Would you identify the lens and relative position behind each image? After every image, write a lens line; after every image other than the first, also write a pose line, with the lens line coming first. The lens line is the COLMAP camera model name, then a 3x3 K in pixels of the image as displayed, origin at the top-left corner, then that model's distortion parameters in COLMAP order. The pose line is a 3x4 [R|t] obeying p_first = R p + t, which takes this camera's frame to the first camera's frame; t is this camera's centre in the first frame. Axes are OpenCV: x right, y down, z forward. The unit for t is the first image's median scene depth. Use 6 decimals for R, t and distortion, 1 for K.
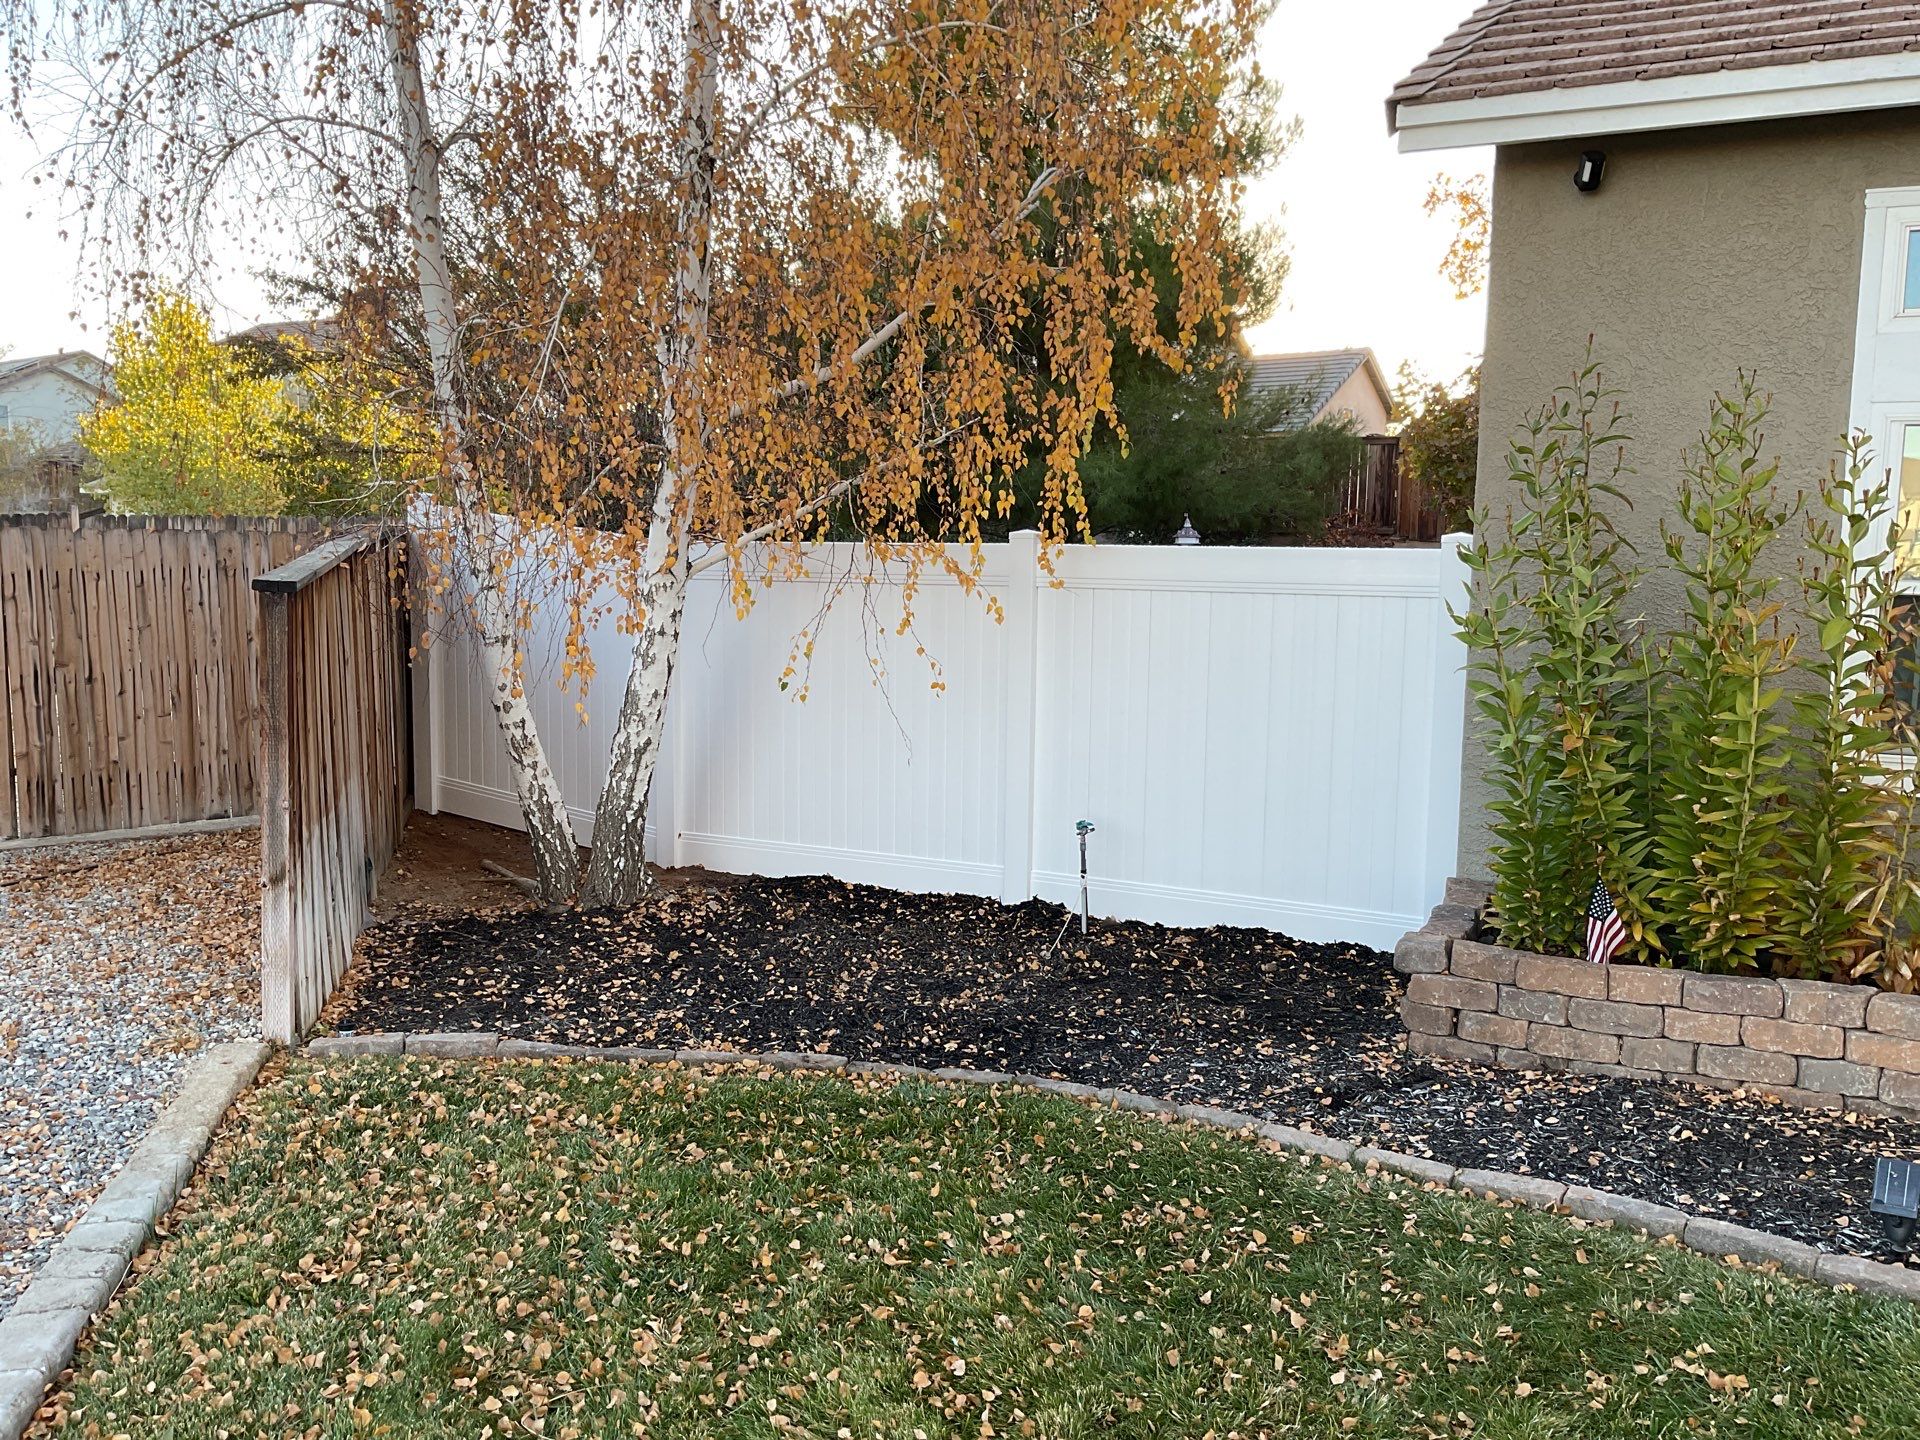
lens RADIAL K [[1594.5, 0, 955.6], [0, 1594.5, 721.8], [0, 0, 1]] dist [0.041397, -0.068465]
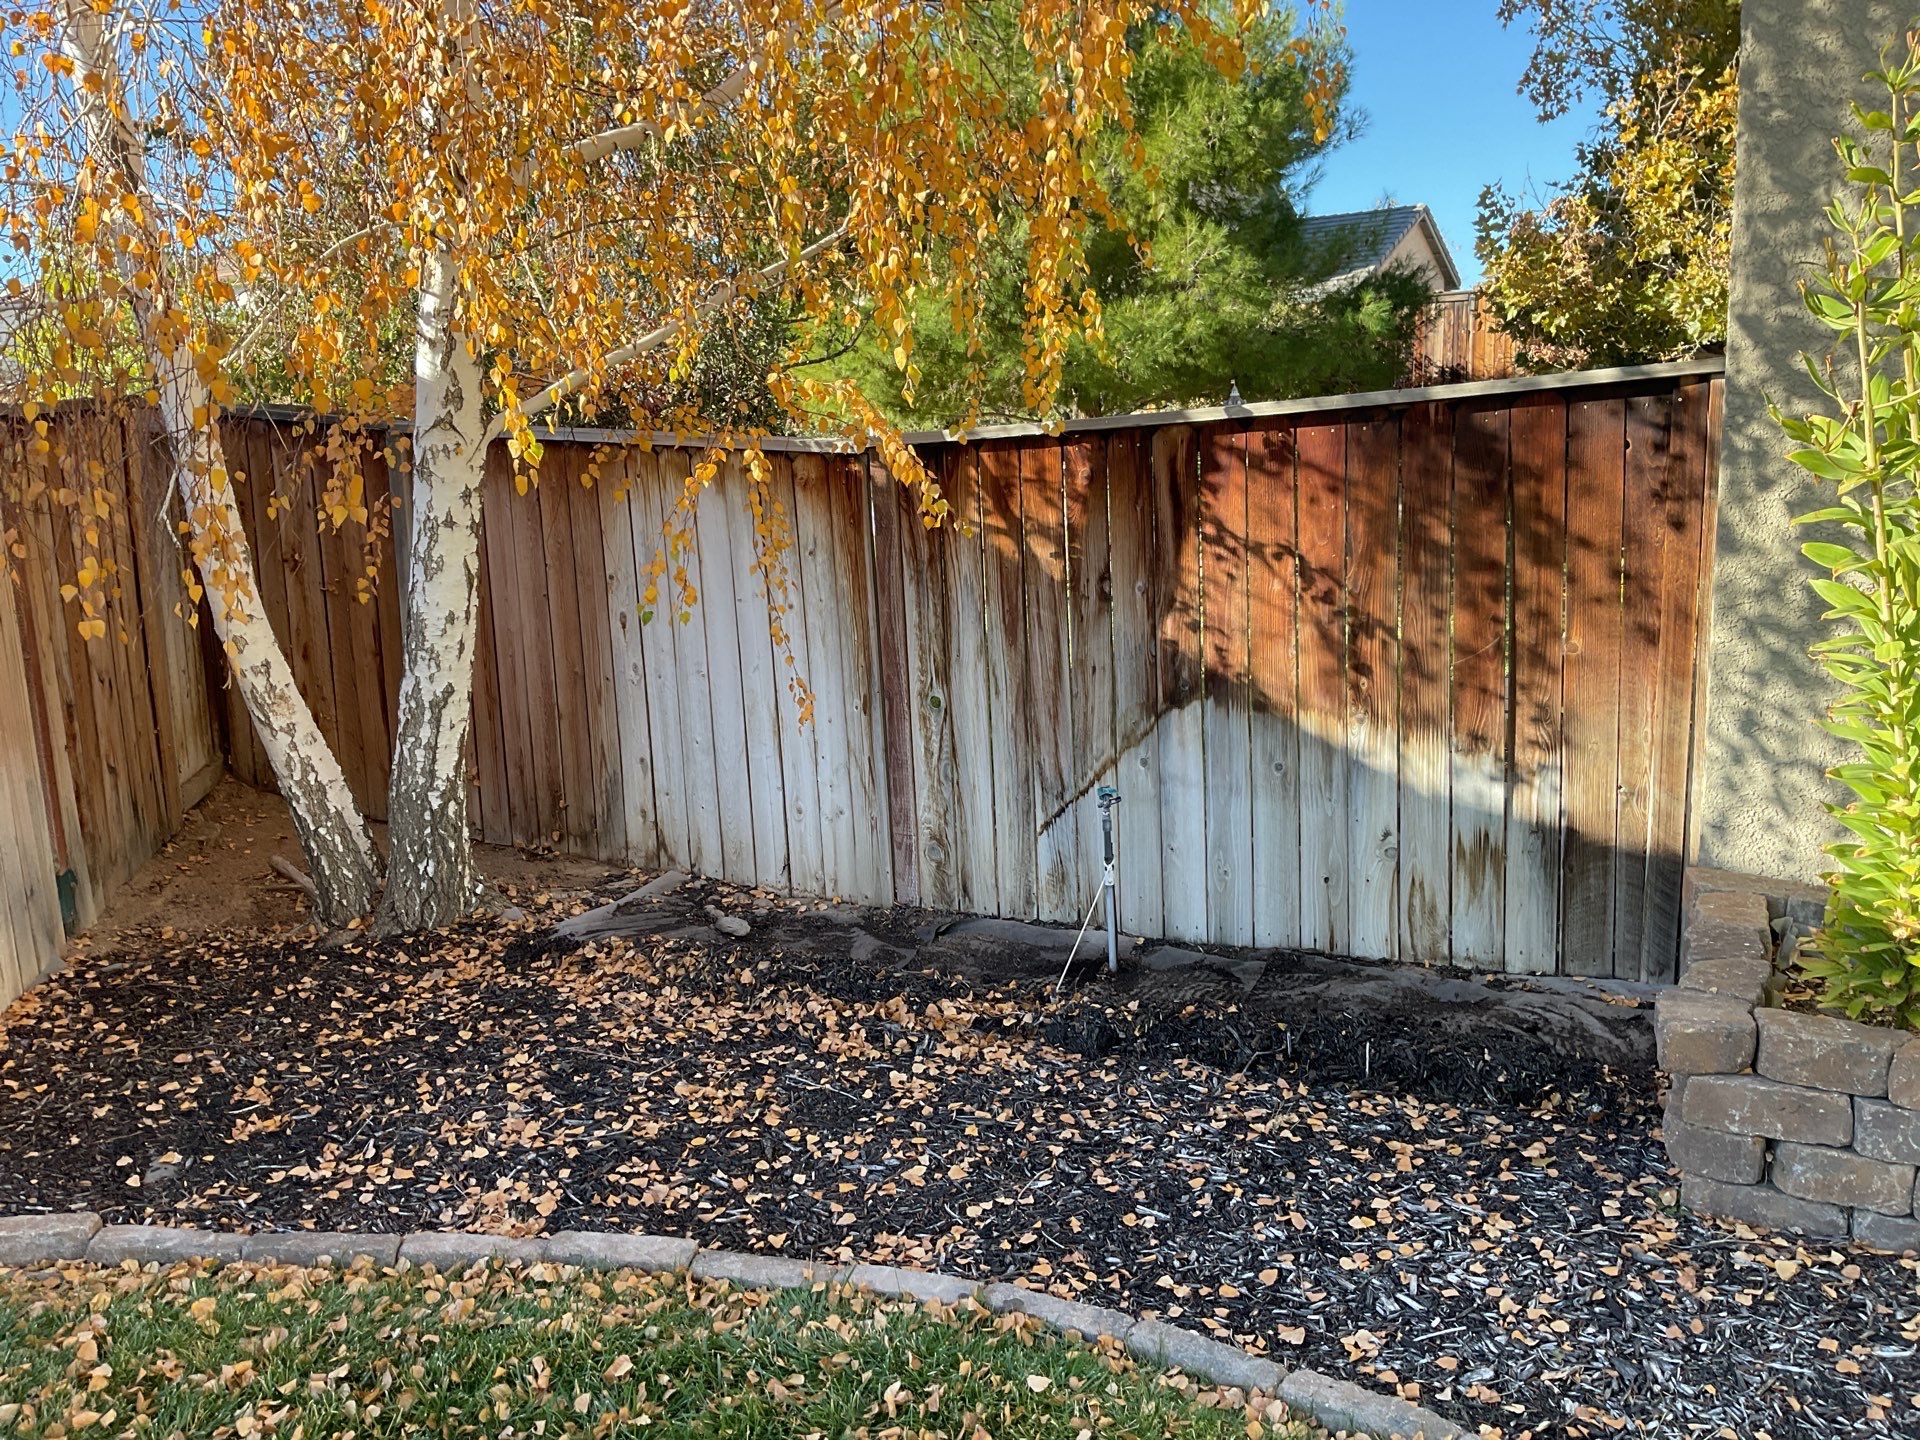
lens RADIAL K [[1594.5, 0, 965.9], [0, 1594.5, 719.5], [0, 0, 1]] dist [0.041397, -0.068465]
pose [[0.999076, -0.034009, -0.026267, 0.039200], [0.035549, 0.997532, 0.060543, -0.007601], [0.024143, -0.061421, 0.997820, 0.334951]]
